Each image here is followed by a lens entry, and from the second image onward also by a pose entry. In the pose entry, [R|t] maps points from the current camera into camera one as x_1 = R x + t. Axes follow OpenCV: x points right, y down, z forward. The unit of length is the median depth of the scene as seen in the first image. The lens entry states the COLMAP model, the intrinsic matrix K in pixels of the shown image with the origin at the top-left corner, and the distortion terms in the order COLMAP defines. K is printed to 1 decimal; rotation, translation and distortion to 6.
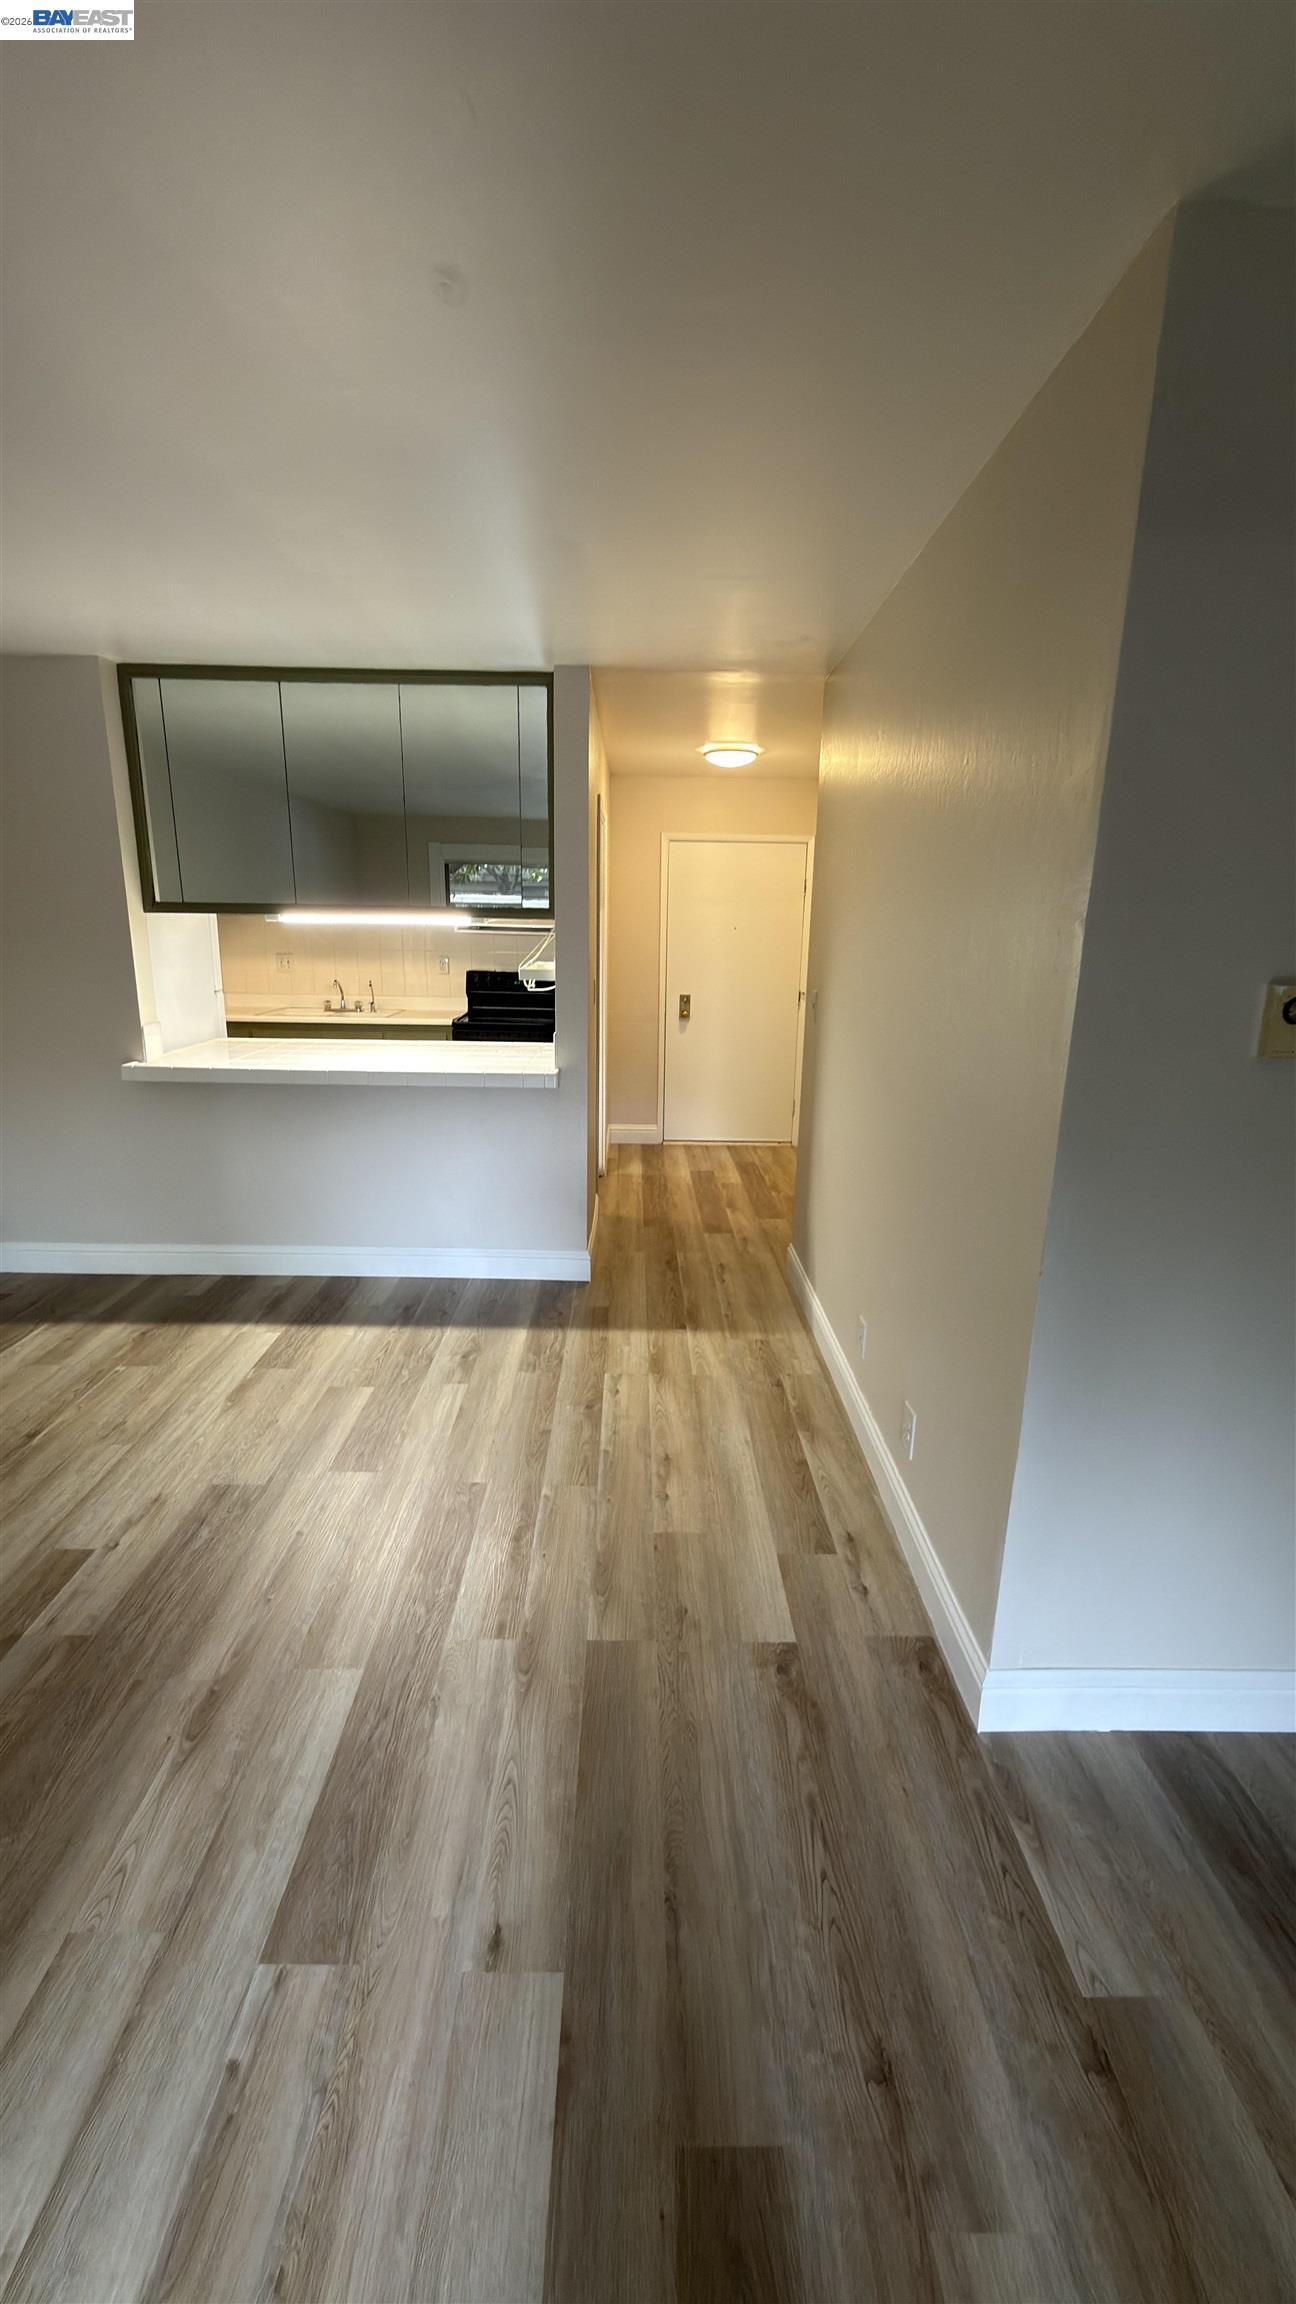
lens RADIAL K [[919.8, 0, 648.0], [0, 919.8, 1152.0], [0, 0, 1]] dist [-0.000302, 0.000096]
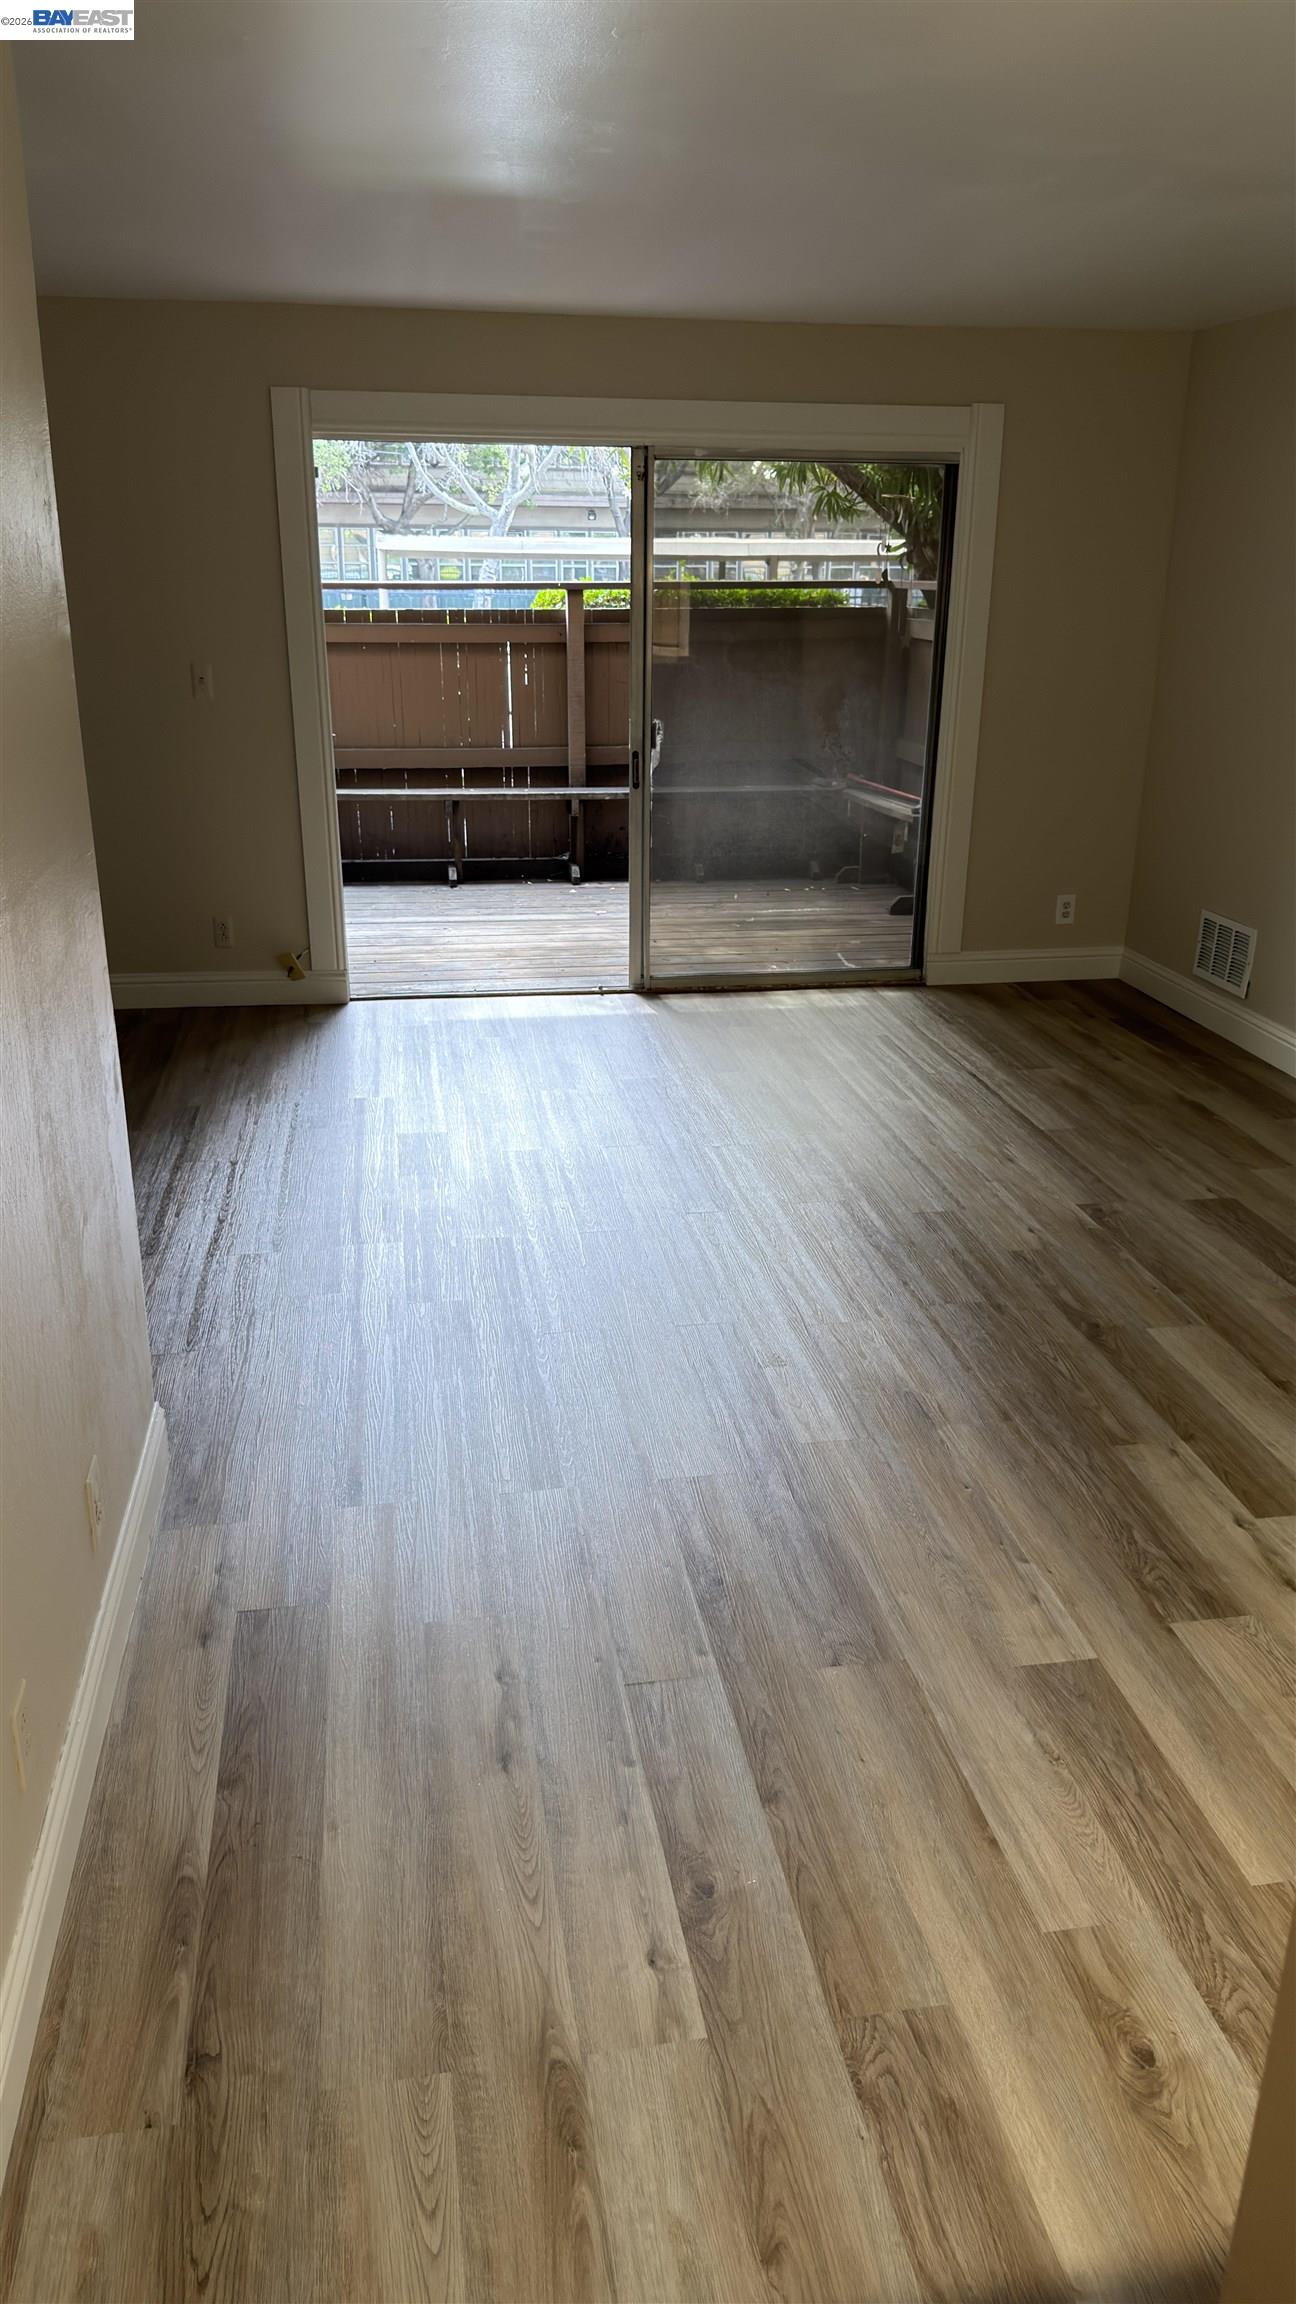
lens RADIAL K [[1626.3, 0, 648.0], [0, 1626.3, 1152.0], [0, 0, 1]] dist [0.054018, -0.002446]
pose [[-0.987799, 0.032338, -0.152341, 0.063635], [-0.058591, 0.829166, 0.555923, -0.410152], [0.144293, 0.558066, -0.817155, 1.438740]]
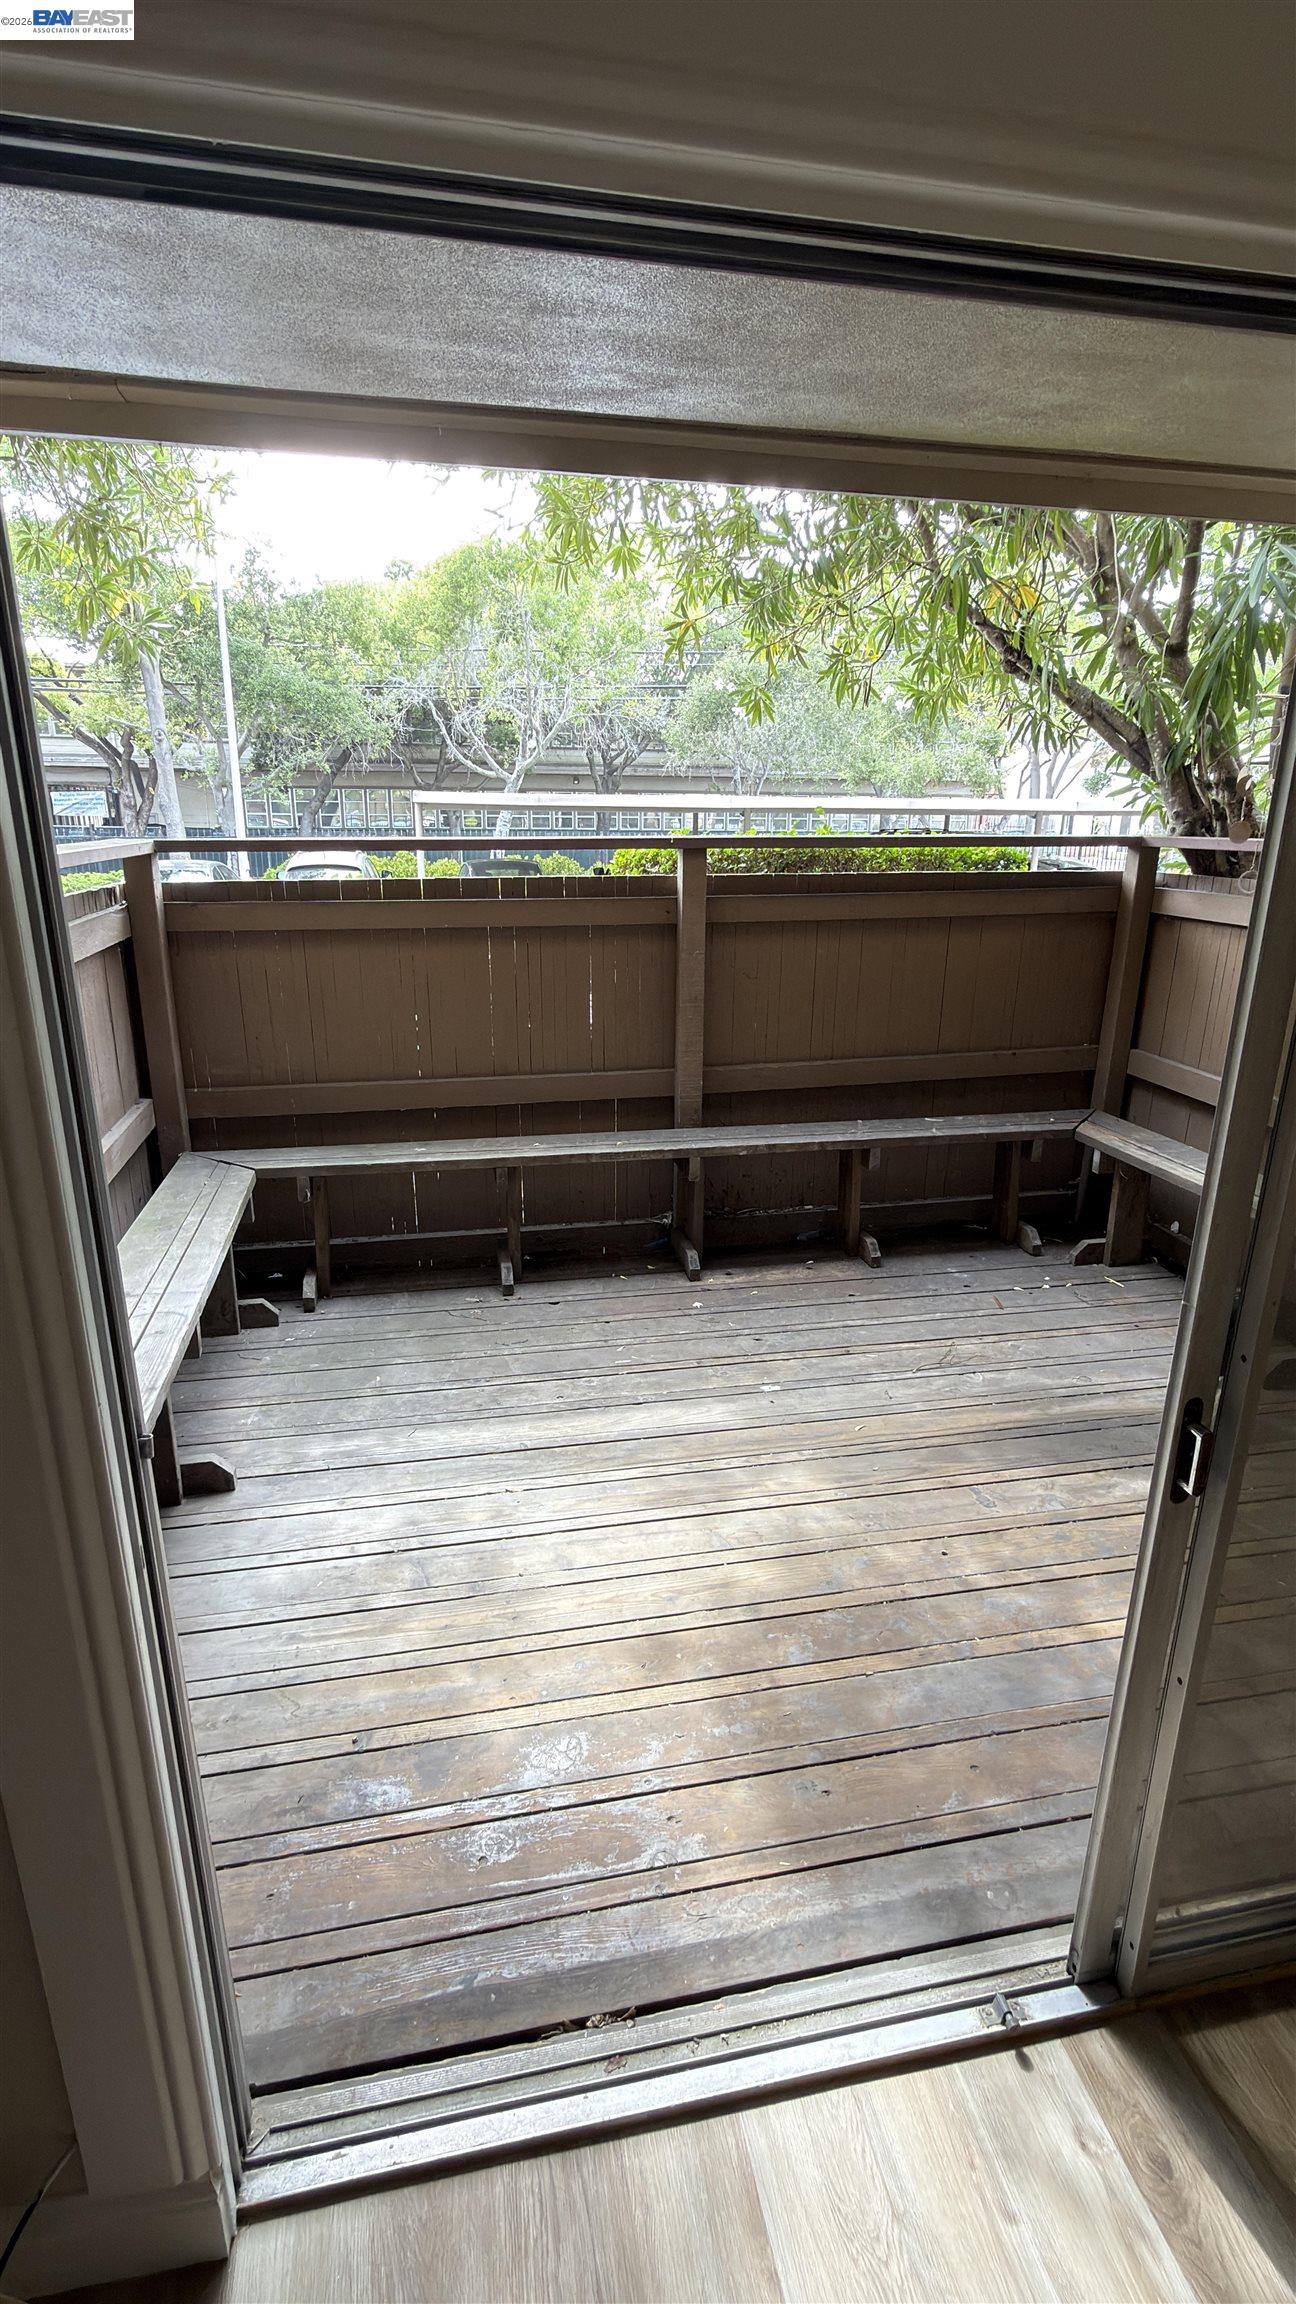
lens RADIAL K [[1083.3, 0, 648.0], [0, 1083.3, 1152.0], [0, 0, 1]] dist [-0.003482, -0.000151]
pose [[-0.979938, 0.036246, -0.195981, 0.029082], [-0.071618, 0.853605, 0.515975, 0.060807], [0.185992, 0.519659, -0.833883, -0.362567]]
